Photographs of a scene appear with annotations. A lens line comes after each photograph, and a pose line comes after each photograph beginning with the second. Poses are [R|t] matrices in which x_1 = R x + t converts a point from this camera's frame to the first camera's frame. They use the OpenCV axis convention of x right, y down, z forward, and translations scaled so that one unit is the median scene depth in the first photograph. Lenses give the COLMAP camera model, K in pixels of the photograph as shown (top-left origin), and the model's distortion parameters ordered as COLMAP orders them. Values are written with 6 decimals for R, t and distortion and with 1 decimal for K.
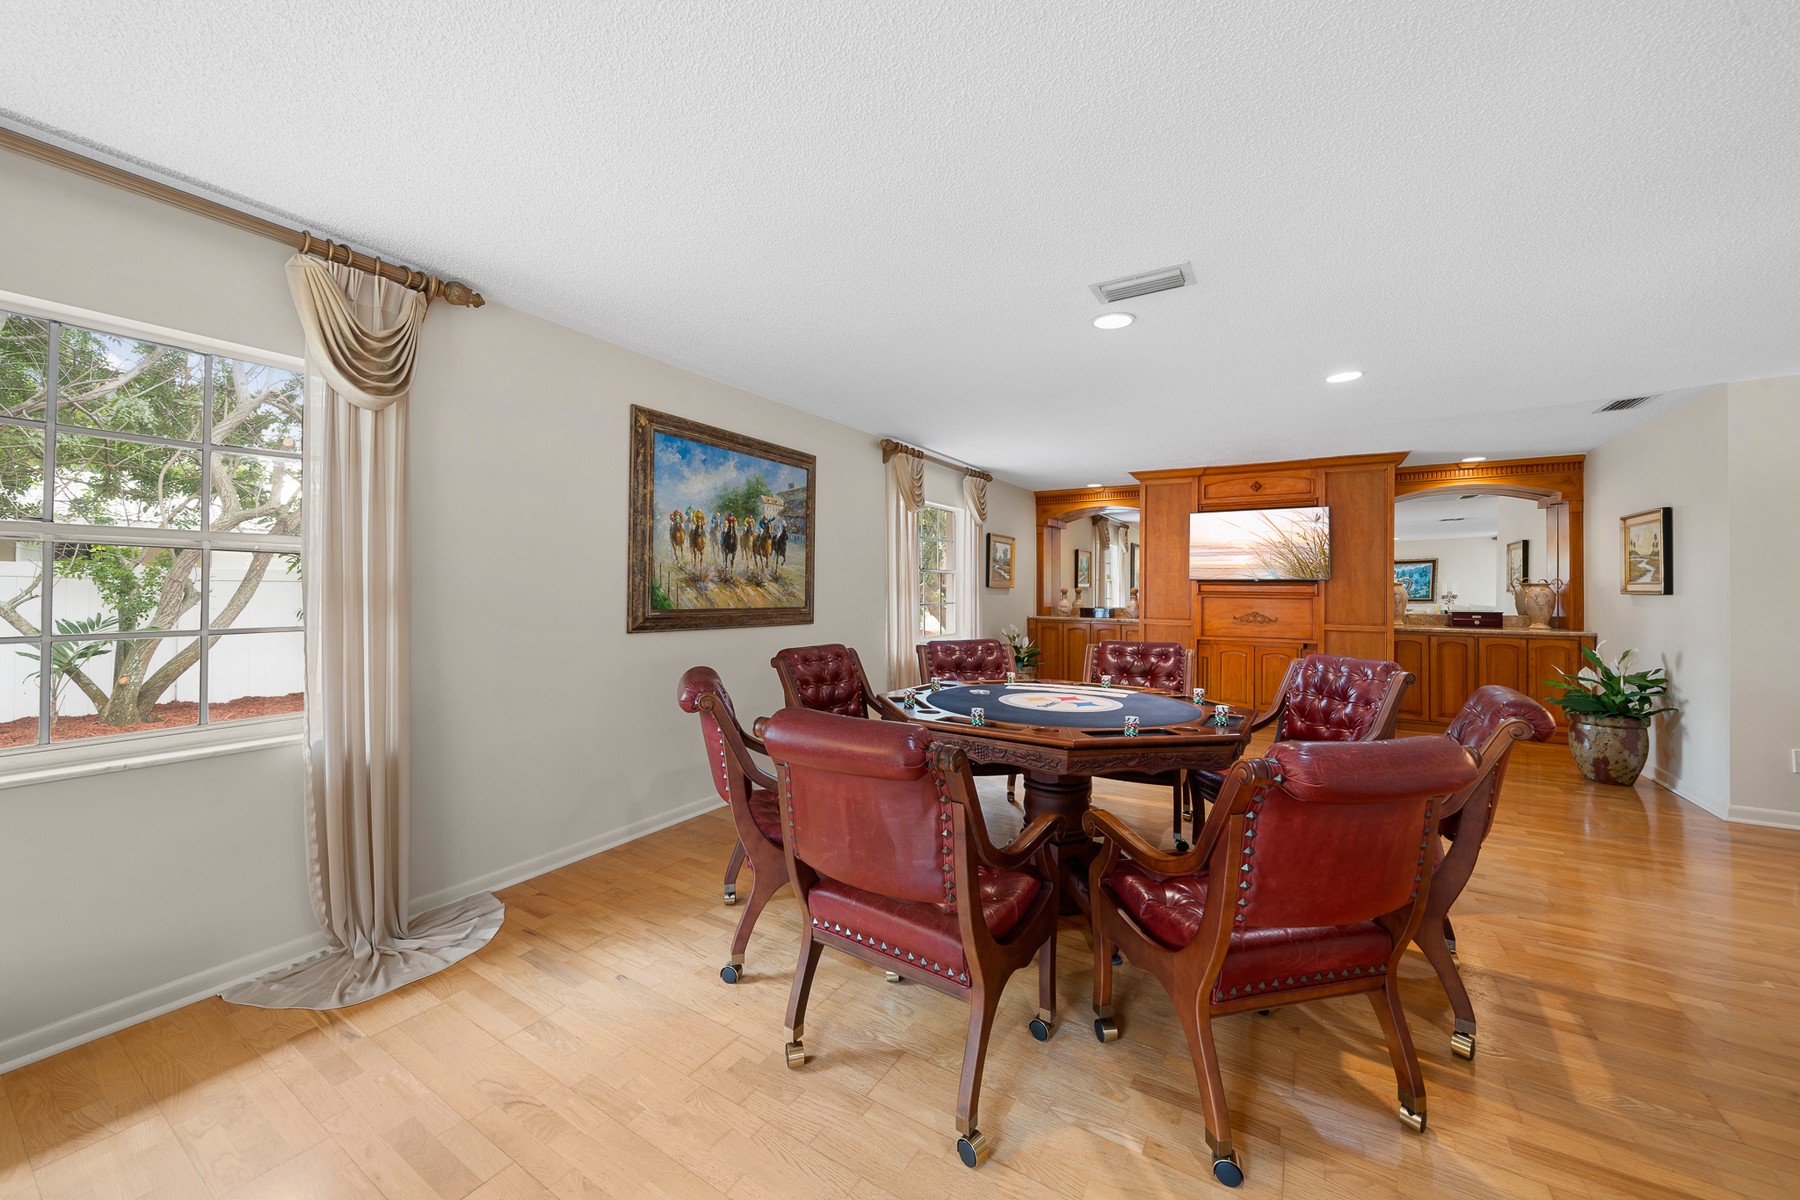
lens RADIAL K [[669.3, 0, 890.8], [0, 669.3, 585.4], [0, 0, 1]] dist [-0.000372, -0.000014]
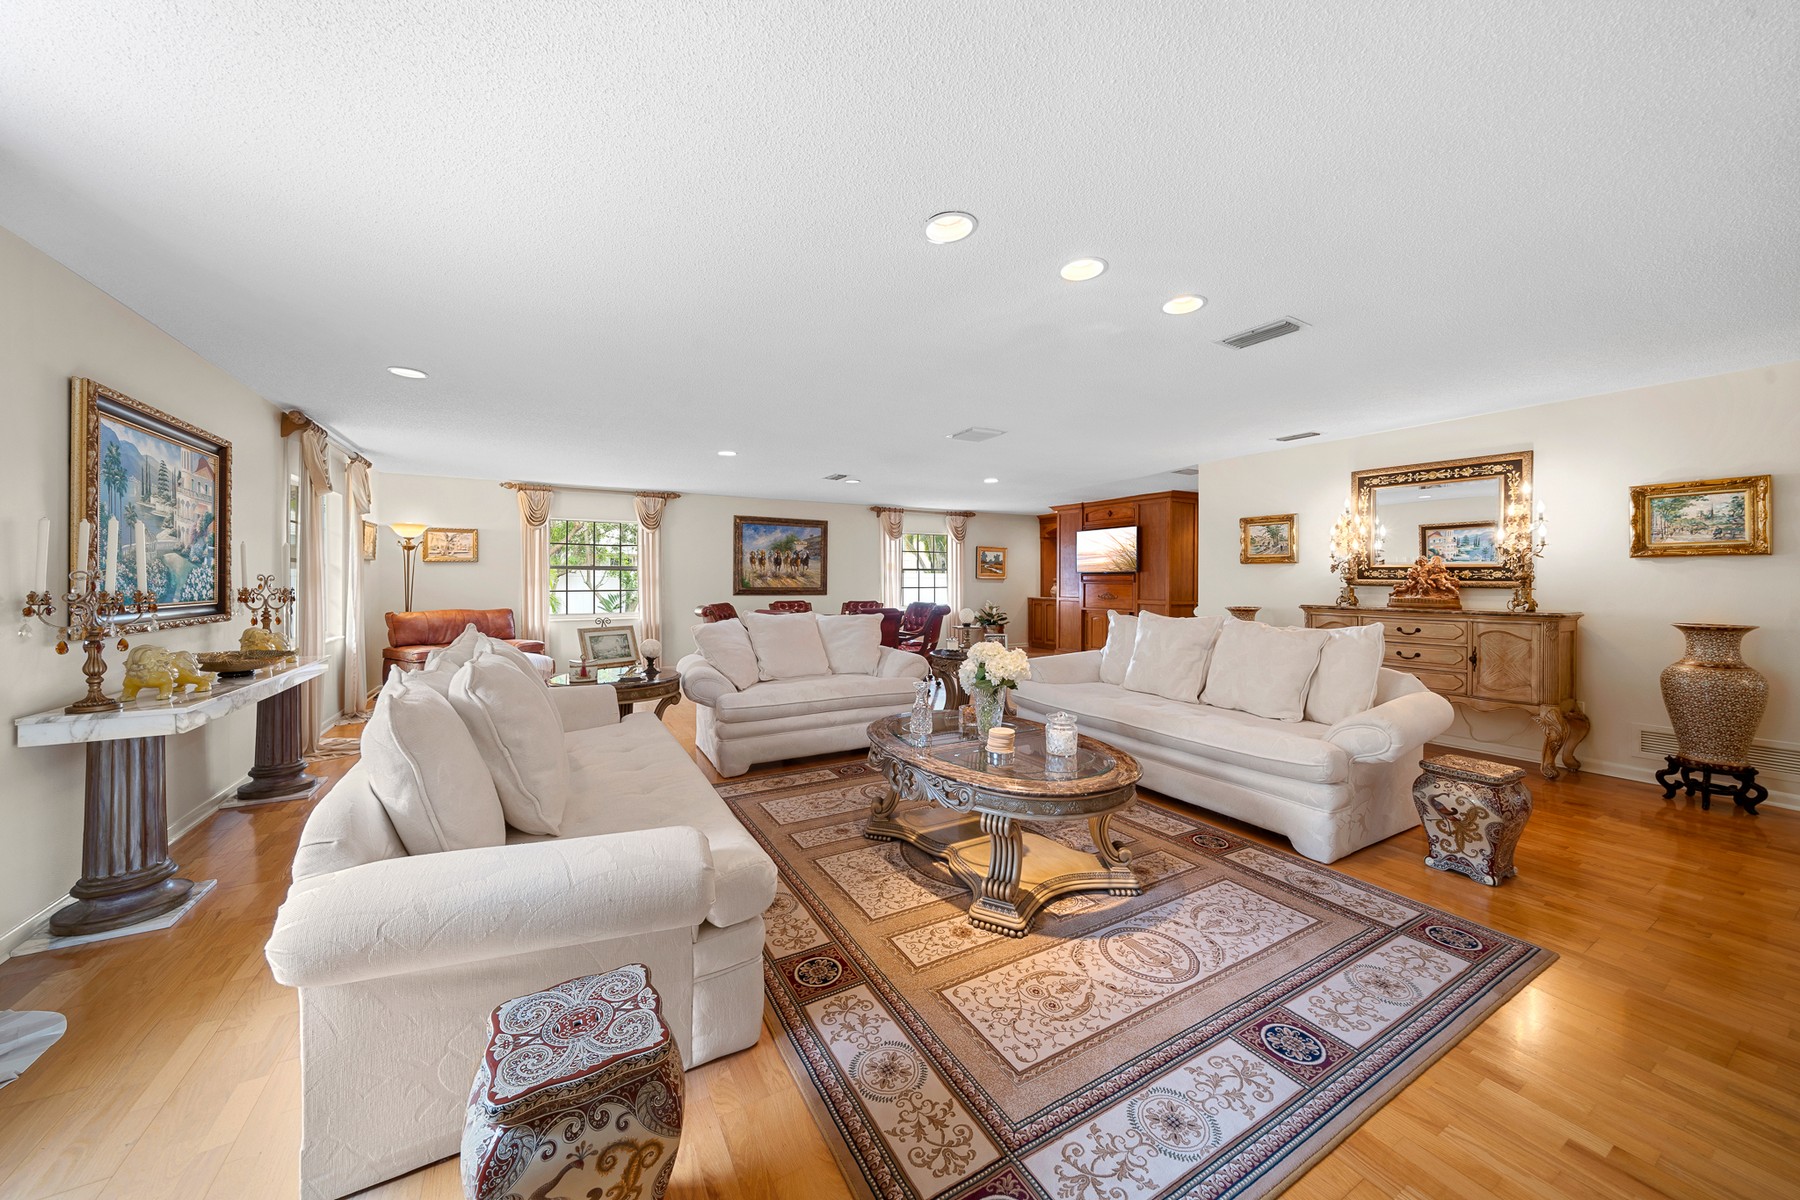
lens RADIAL K [[624.6, 0, 894.3], [0, 624.6, 579.4], [0, 0, 1]] dist [-0.007961, -0.000022]
pose [[0.885588, -0.005709, -0.464436, 1.245514], [0.007950, 0.999964, 0.002868, 0.000622], [0.464403, -0.006232, 0.885602, -0.892459]]
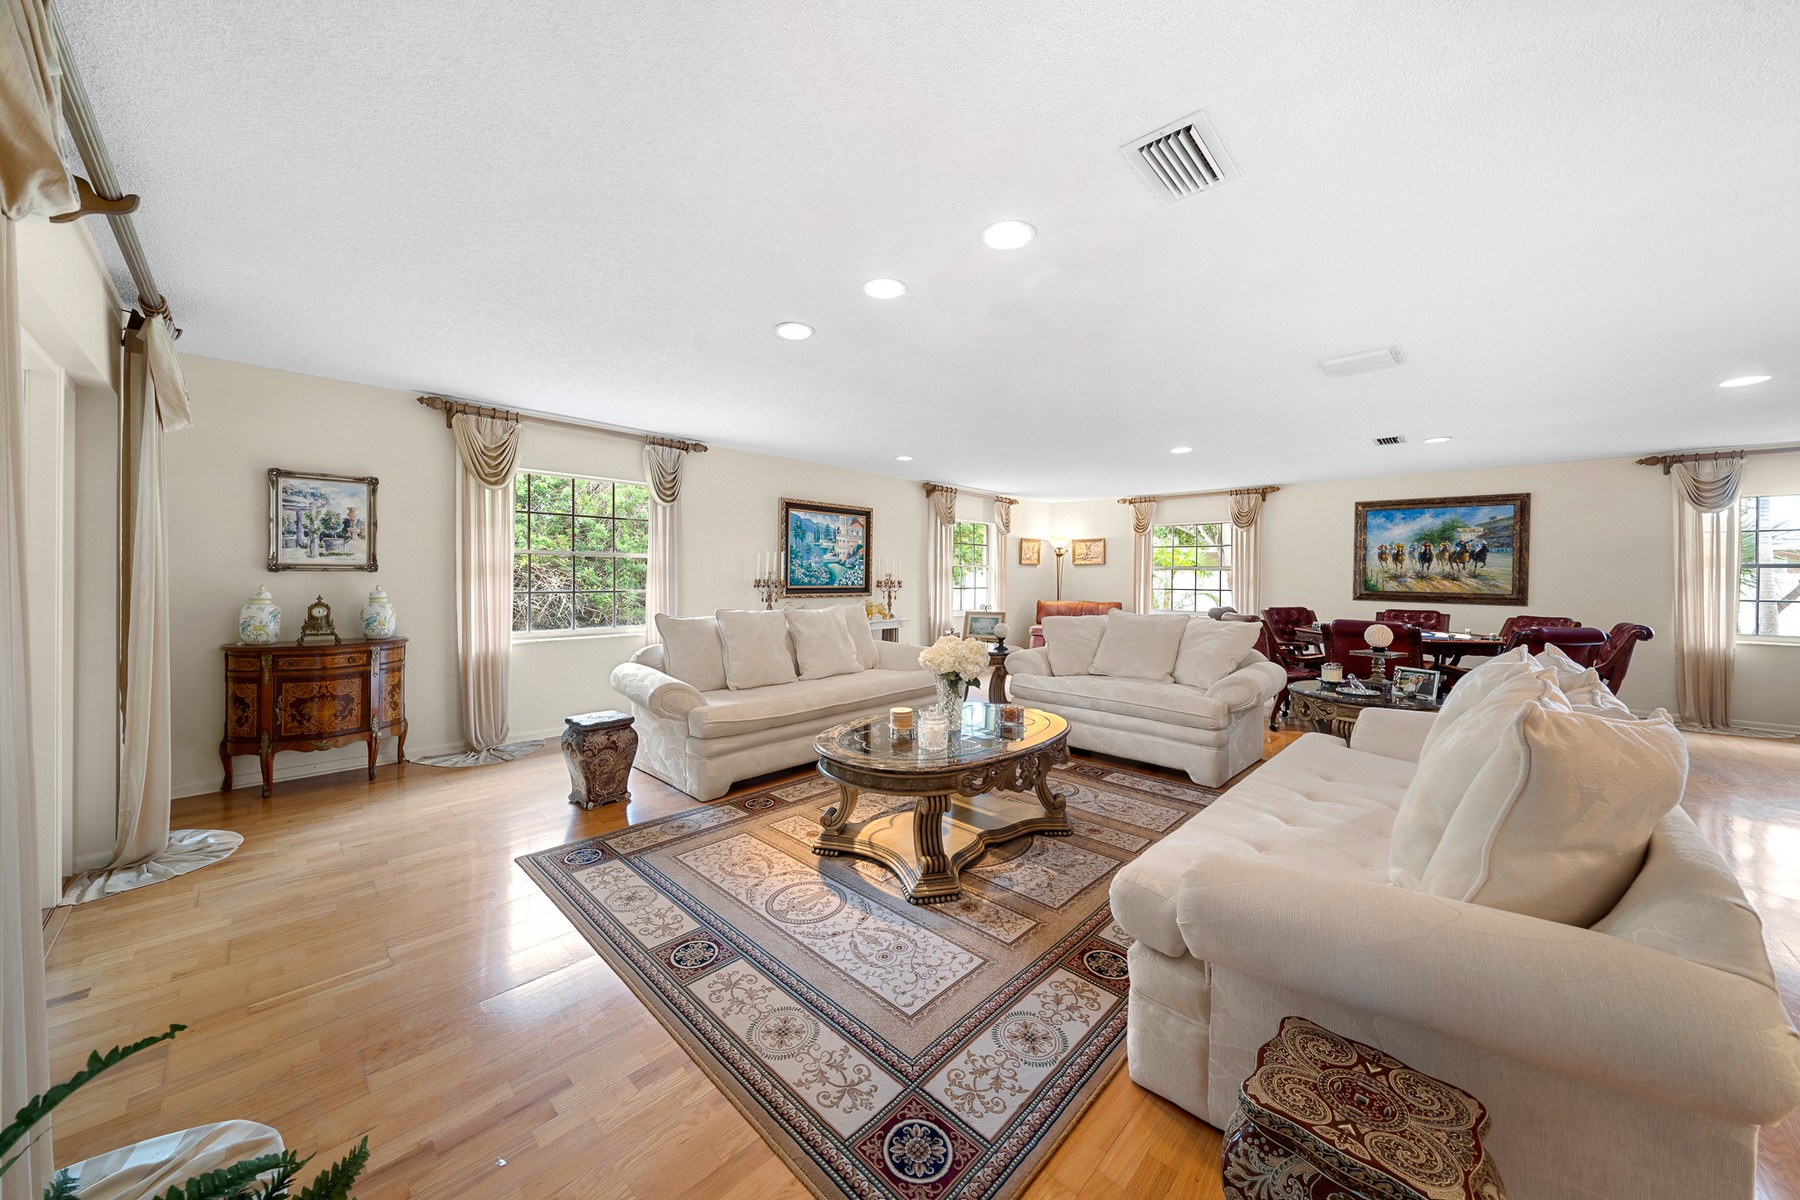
lens RADIAL K [[624.6, 0, 894.3], [0, 624.6, 579.4], [0, 0, 1]] dist [-0.007961, -0.000022]
pose [[-0.195821, -0.002155, -0.980637, 1.764455], [-0.004835, 0.999988, -0.001232, 0.008074], [0.980628, 0.004500, -0.195829, -0.130835]]
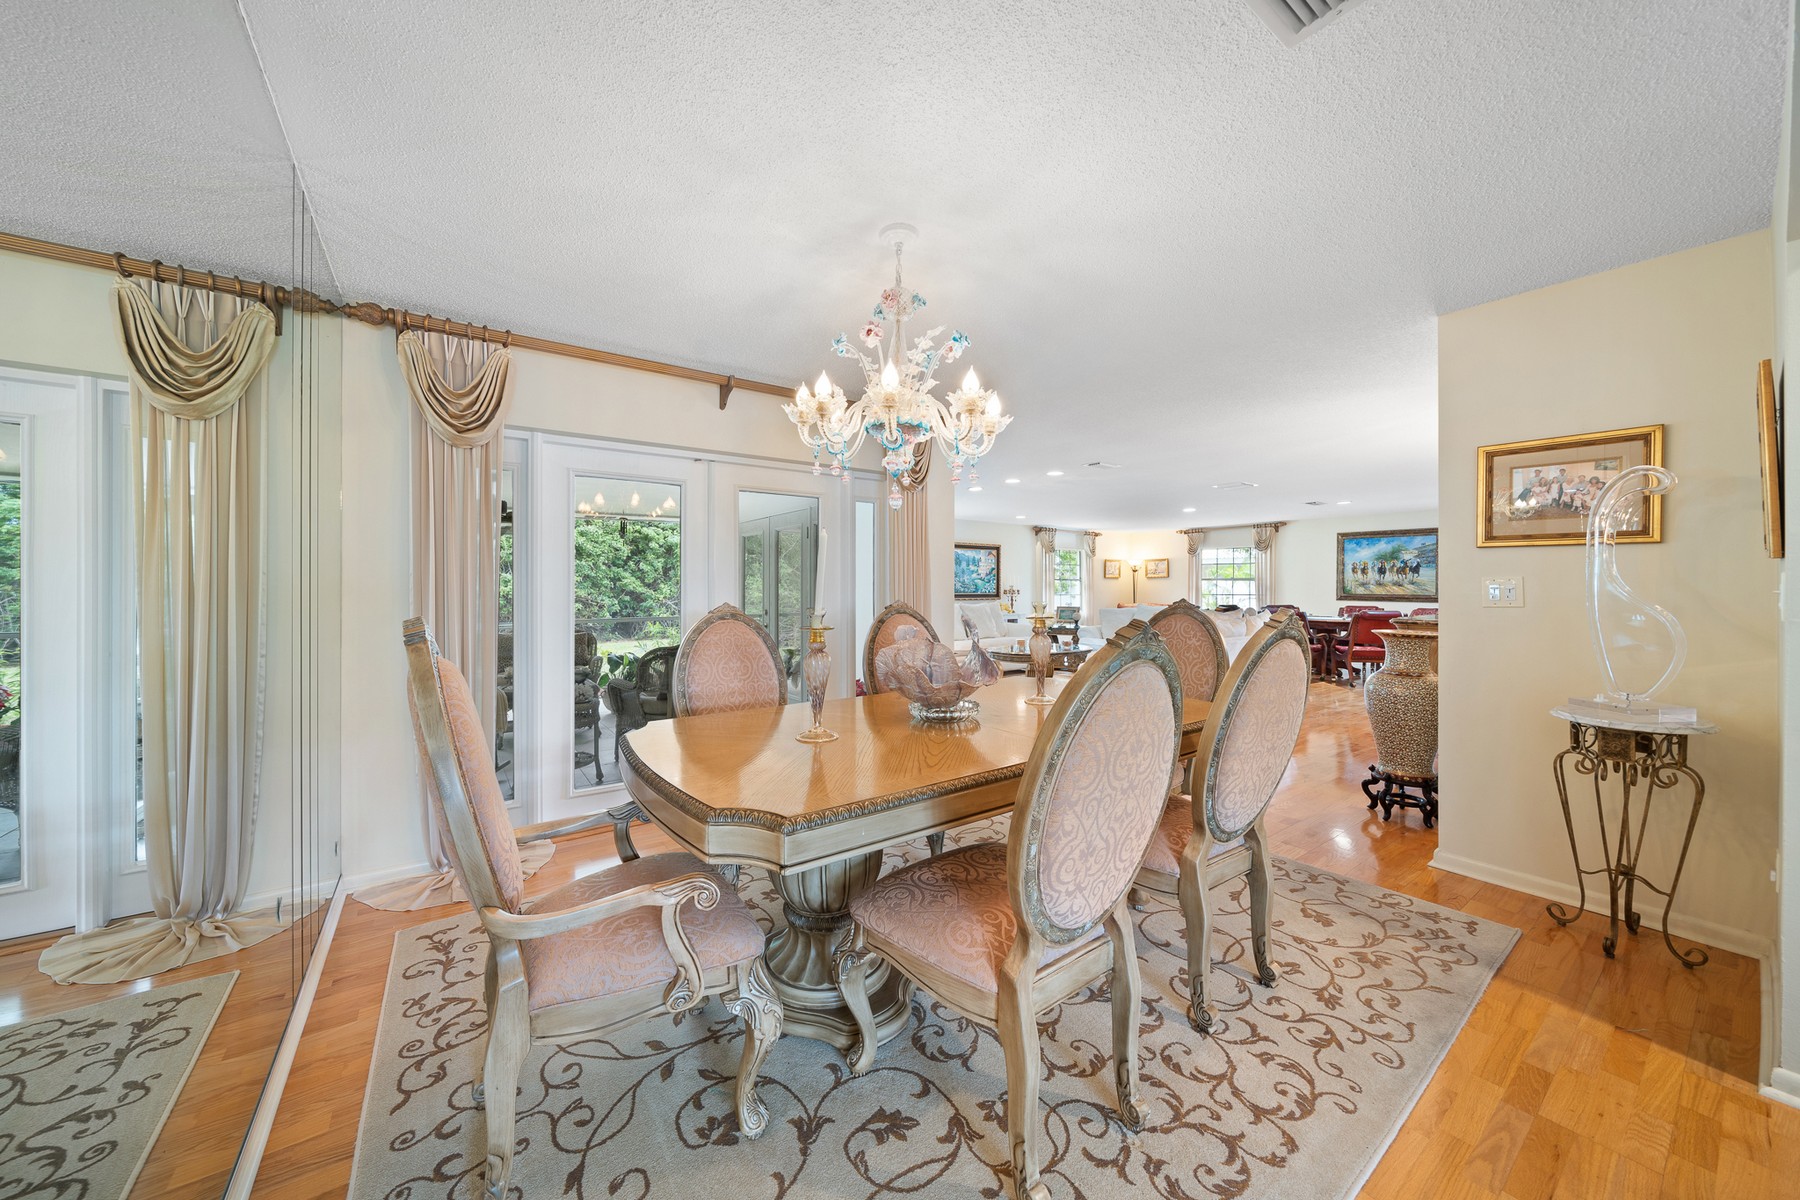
lens RADIAL K [[618.4, 0, 907.1], [0, 618.4, 589.0], [0, 0, 1]] dist [-0.009700, -0.000065]
pose [[-0.358789, -0.001216, -0.933418, 2.831720], [0.003791, 0.999989, -0.002760, 0.011565], [0.933411, -0.004529, -0.358781, 0.072599]]
